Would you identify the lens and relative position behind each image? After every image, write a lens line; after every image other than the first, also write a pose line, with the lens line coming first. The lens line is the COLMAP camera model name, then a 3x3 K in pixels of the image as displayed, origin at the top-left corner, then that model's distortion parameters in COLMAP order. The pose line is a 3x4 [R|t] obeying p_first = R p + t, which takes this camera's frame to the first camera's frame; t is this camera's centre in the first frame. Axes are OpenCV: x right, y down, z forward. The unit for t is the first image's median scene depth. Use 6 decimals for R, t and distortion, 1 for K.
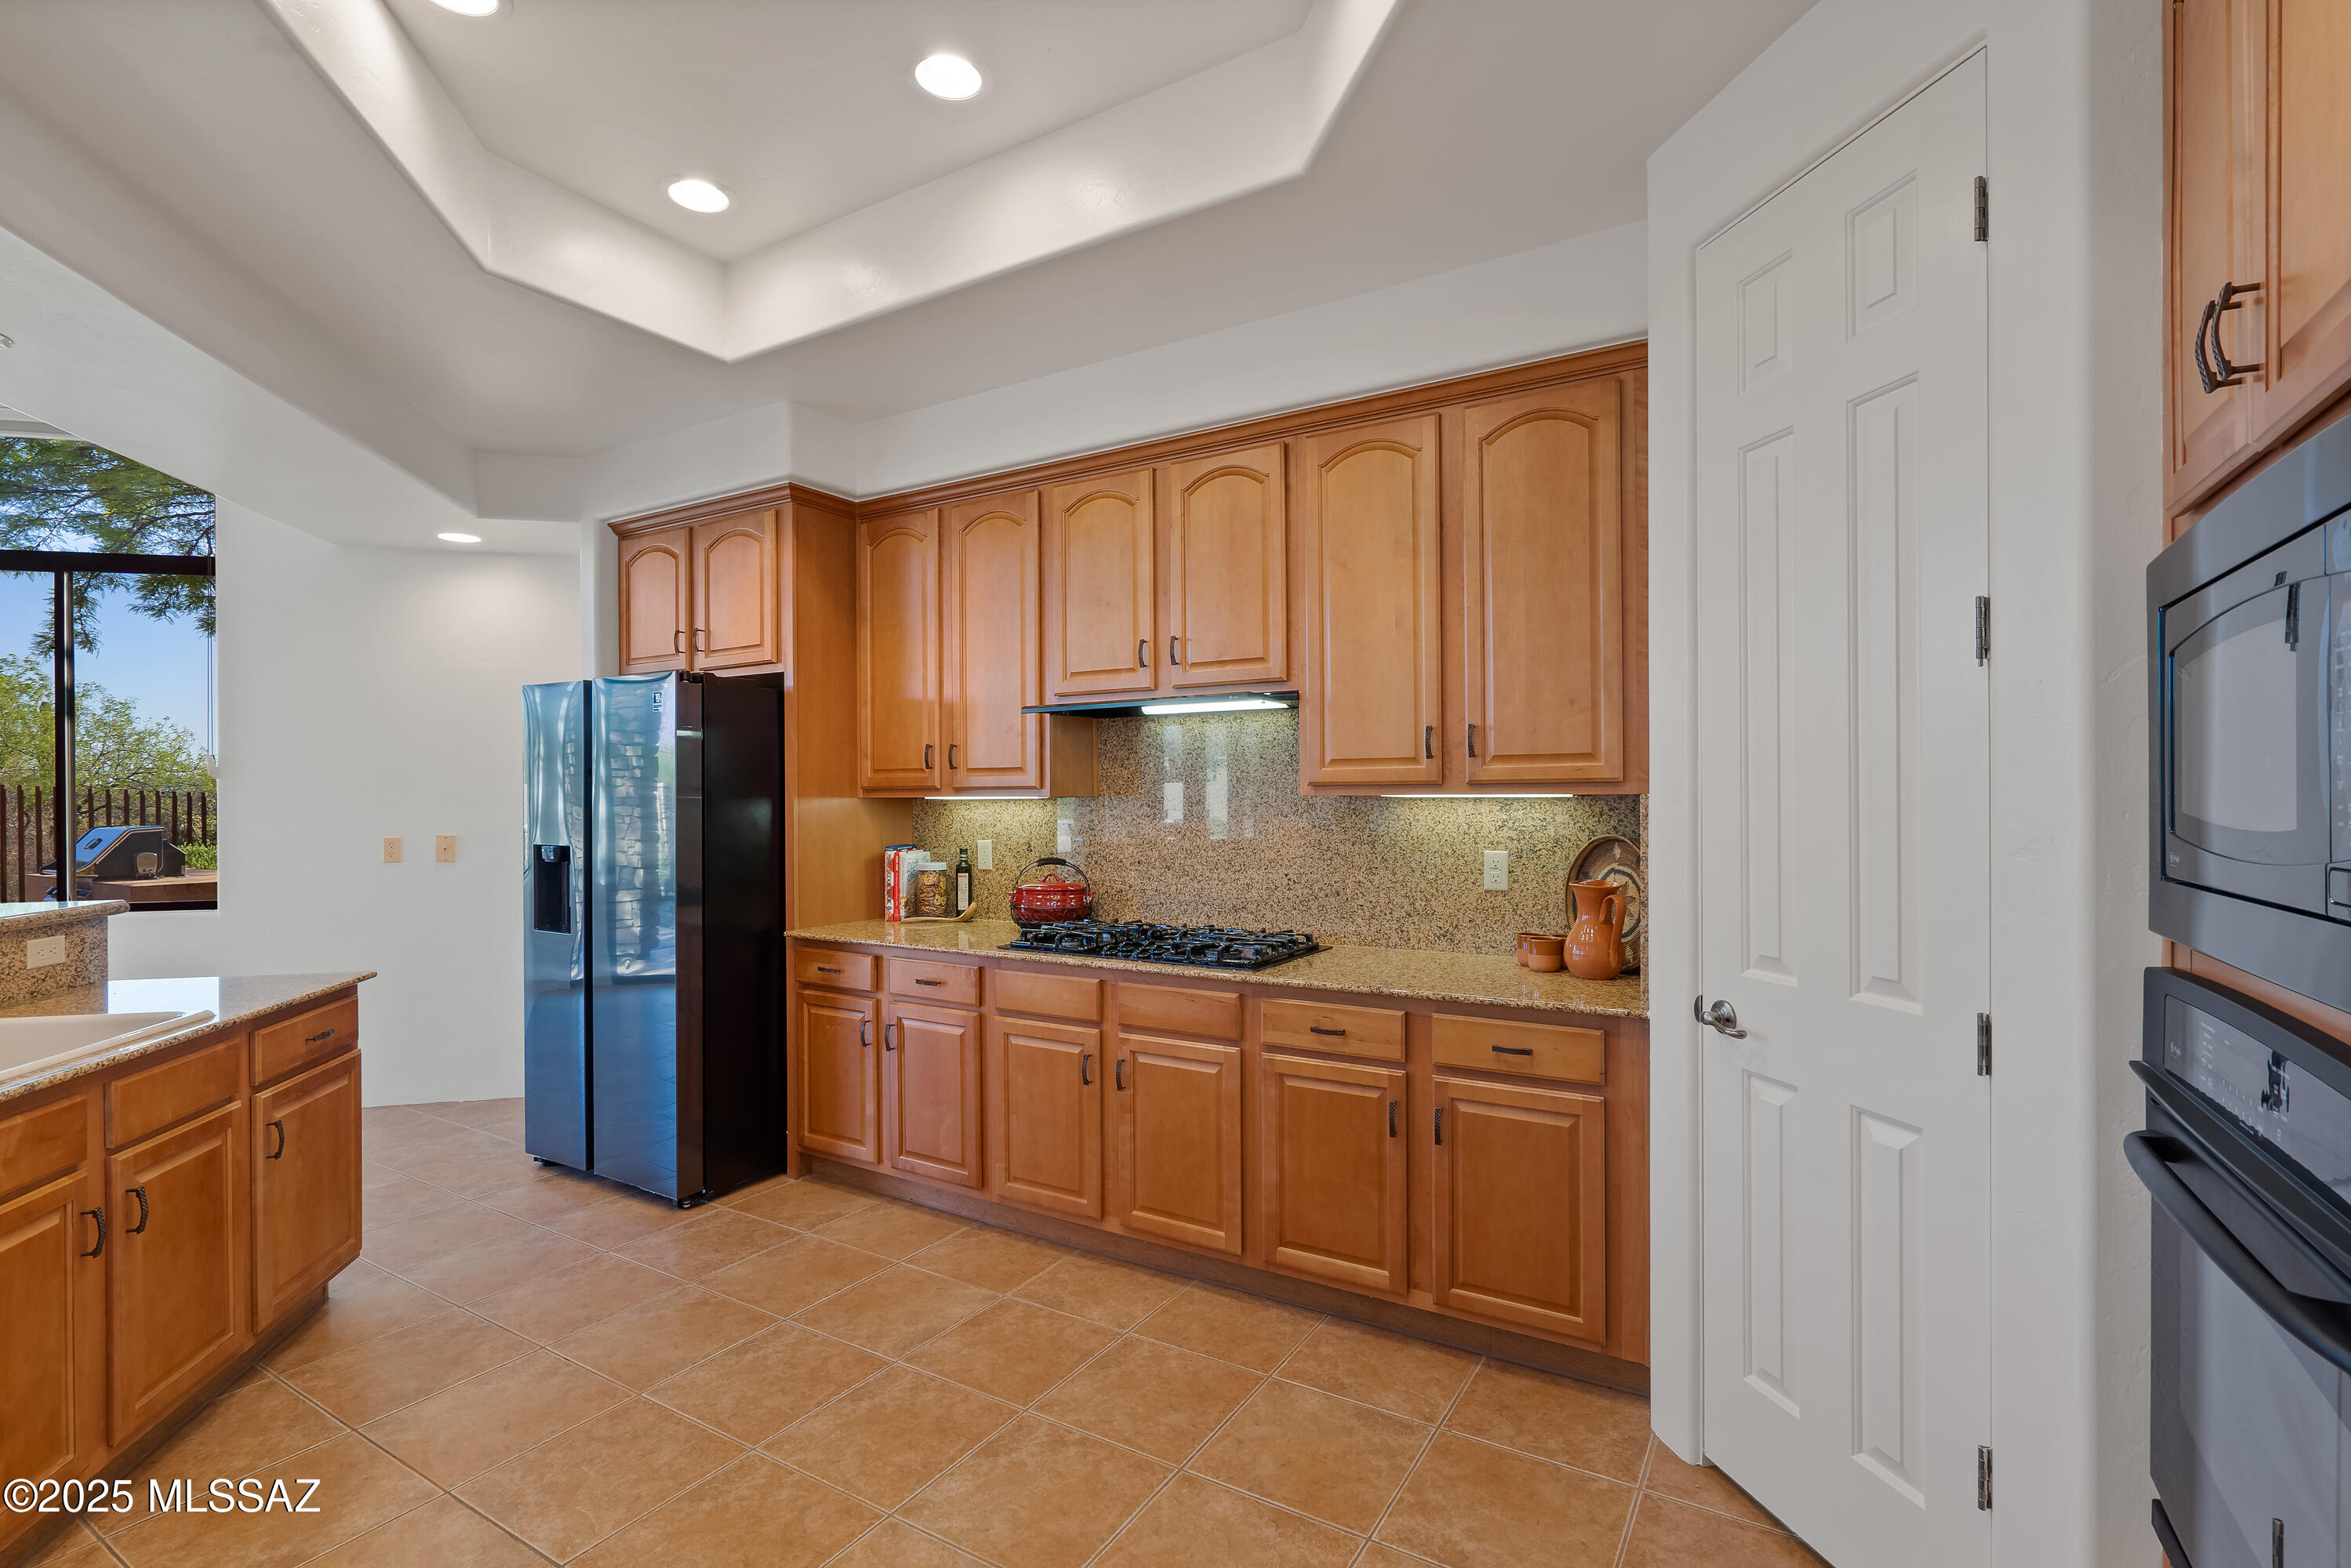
lens RADIAL K [[1098.7, 0, 1178.0], [0, 1098.7, 807.4], [0, 0, 1]] dist [-0.001262, 0.000466]
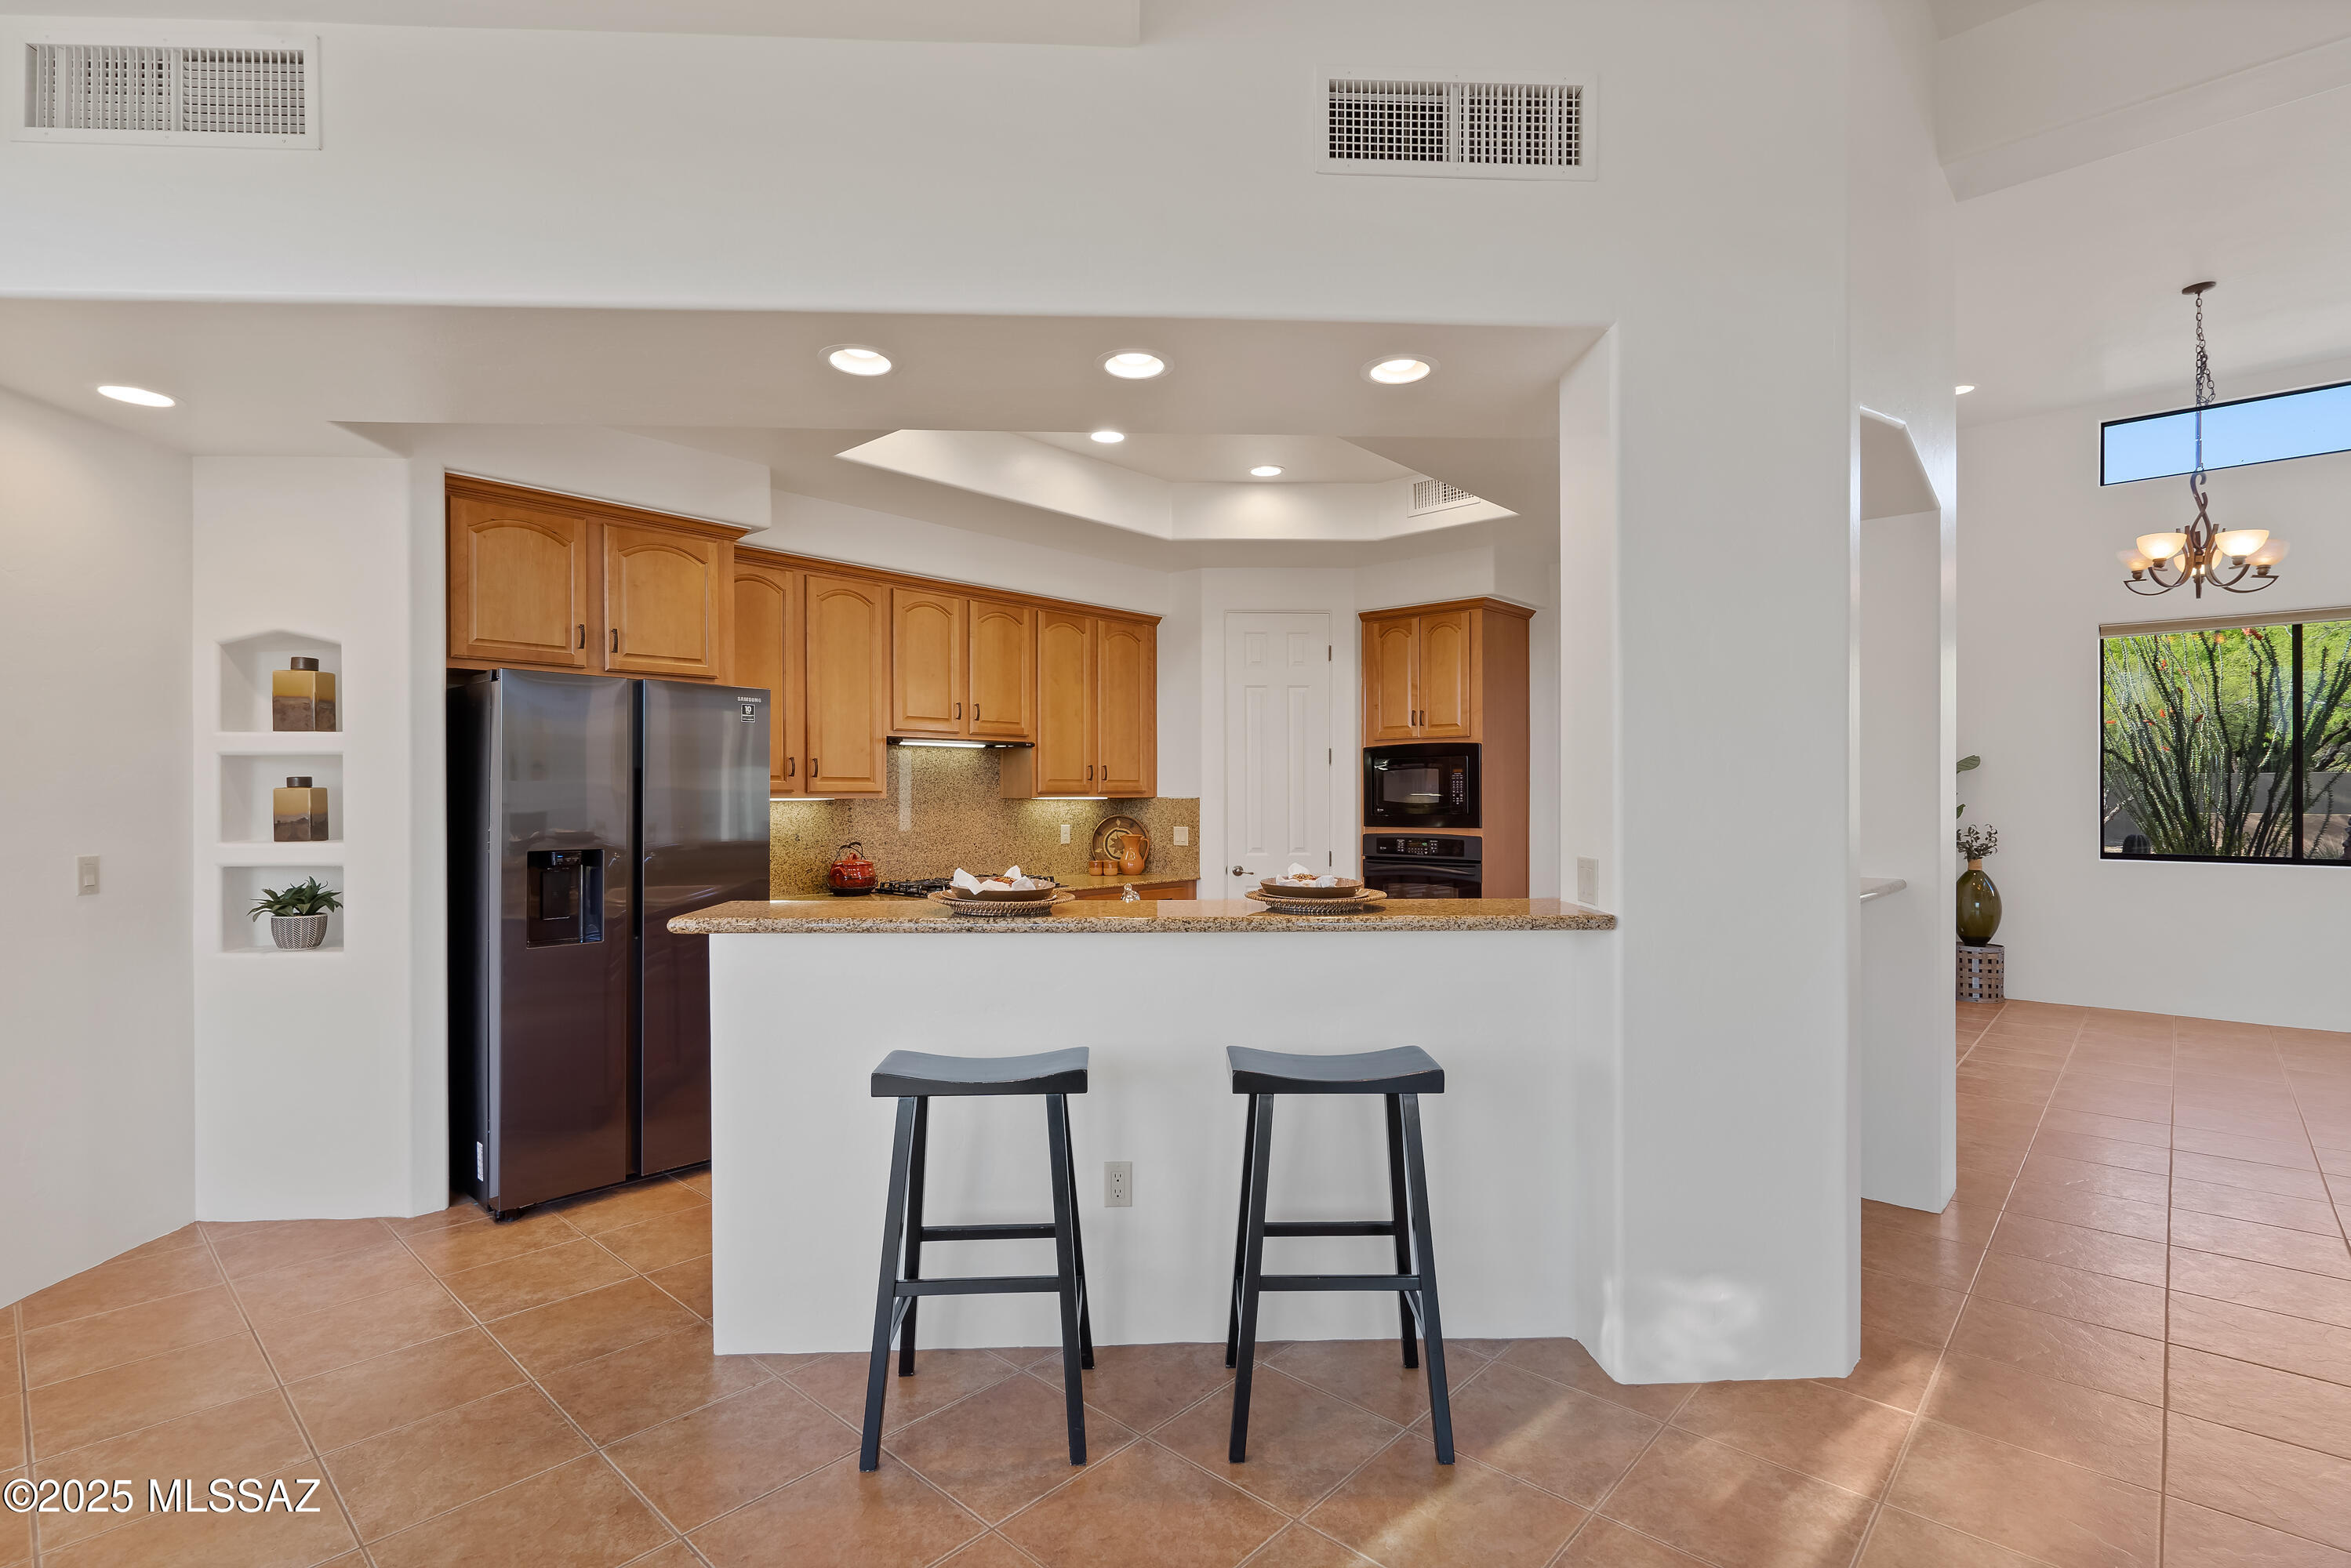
lens RADIAL K [[1098.7, 0, 1178.0], [0, 1098.7, 807.4], [0, 0, 1]] dist [-0.001262, 0.000466]
pose [[0.201144, -0.006758, 0.979538, -1.397495], [0.007643, 0.999957, 0.005329, -0.002355], [-0.979532, 0.006415, 0.201187, 0.316273]]
